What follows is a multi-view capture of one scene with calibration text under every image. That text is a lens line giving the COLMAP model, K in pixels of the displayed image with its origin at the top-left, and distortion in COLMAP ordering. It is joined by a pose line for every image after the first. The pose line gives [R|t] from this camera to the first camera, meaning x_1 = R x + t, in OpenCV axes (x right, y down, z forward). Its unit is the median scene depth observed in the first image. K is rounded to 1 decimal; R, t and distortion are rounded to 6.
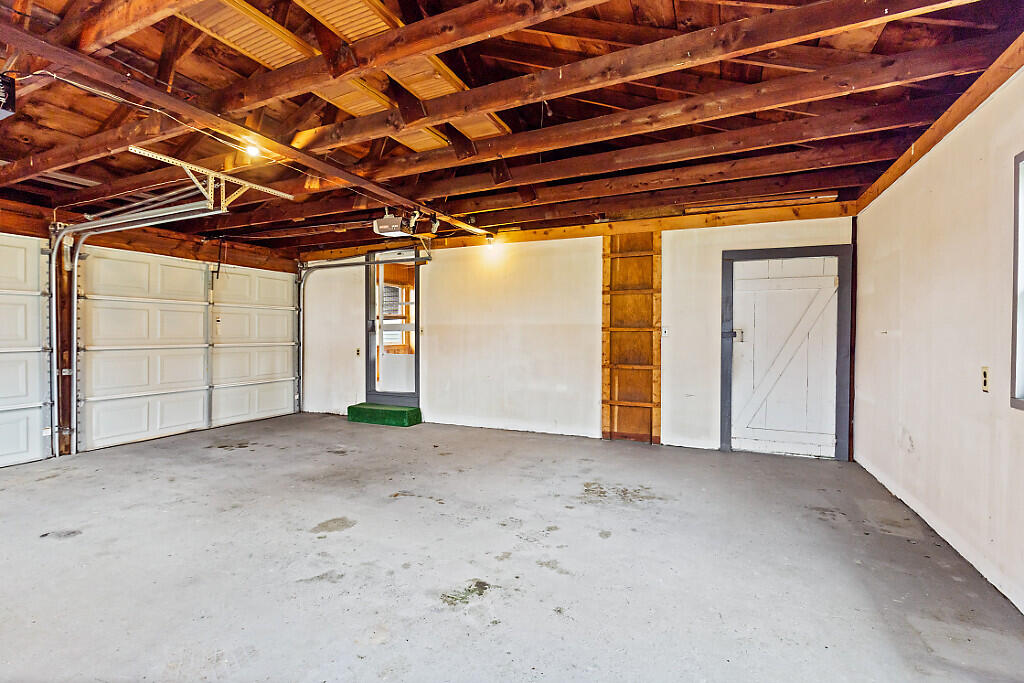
lens RADIAL K [[469.1, 0, 508.7], [0, 469.1, 333.0], [0, 0, 1]] dist [-0.001975, -0.000161]
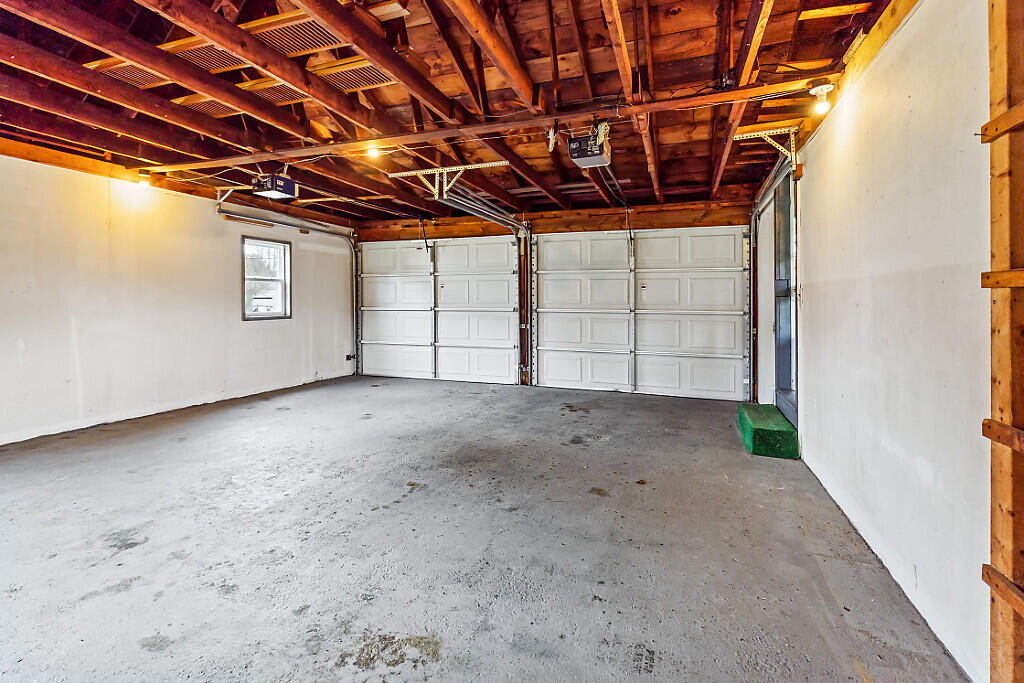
lens RADIAL K [[482.9, 0, 508.7], [0, 482.9, 291.6], [0, 0, 1]] dist [0.000379, 0.000043]
pose [[0.070929, -0.015553, -0.997360, 0.599188], [-0.003427, 0.999869, -0.015836, 0.001828], [0.997475, 0.004541, 0.070866, 0.994265]]
